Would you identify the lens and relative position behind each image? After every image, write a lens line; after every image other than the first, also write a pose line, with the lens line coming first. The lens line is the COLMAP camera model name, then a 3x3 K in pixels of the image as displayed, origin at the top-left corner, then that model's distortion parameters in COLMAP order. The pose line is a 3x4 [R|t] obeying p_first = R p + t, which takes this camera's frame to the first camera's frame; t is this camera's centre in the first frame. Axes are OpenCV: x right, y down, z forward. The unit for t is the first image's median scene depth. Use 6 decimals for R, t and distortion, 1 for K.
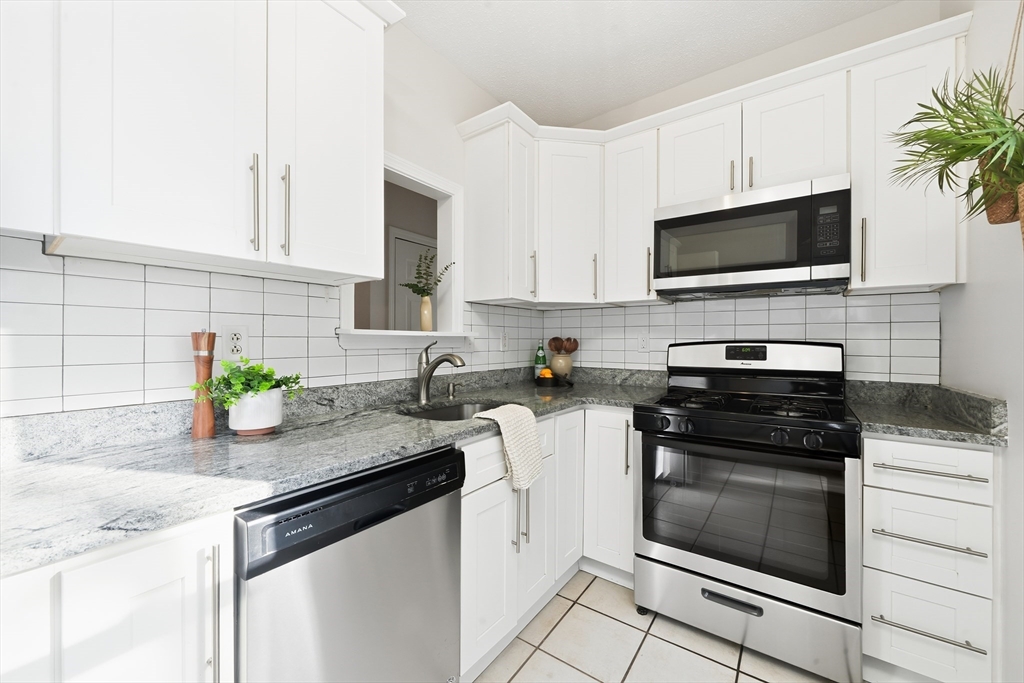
lens RADIAL K [[392.8, 0, 511.3], [0, 392.8, 342.6], [0, 0, 1]] dist [-0.000180, -0.000095]
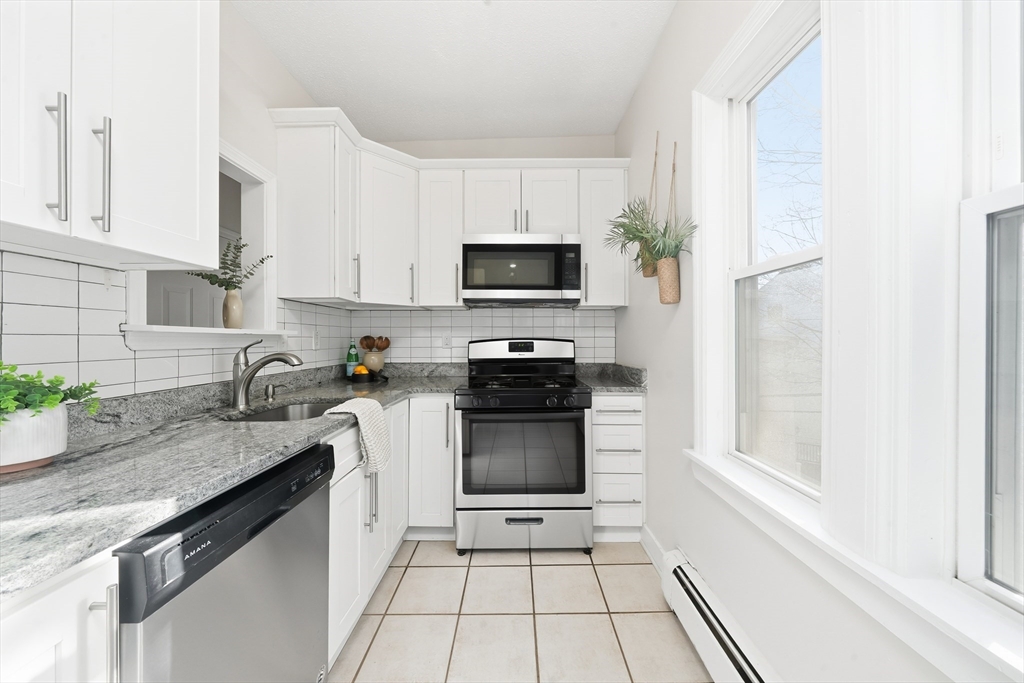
lens RADIAL K [[363.6, 0, 512.0], [0, 363.6, 341.5], [0, 0, 1]] dist [0.000798, 0.000039]
pose [[0.812914, -0.007970, 0.582329, -0.213272], [0.007664, 0.999966, 0.002987, 0.002532], [-0.582334, 0.002034, 0.812947, -0.046298]]
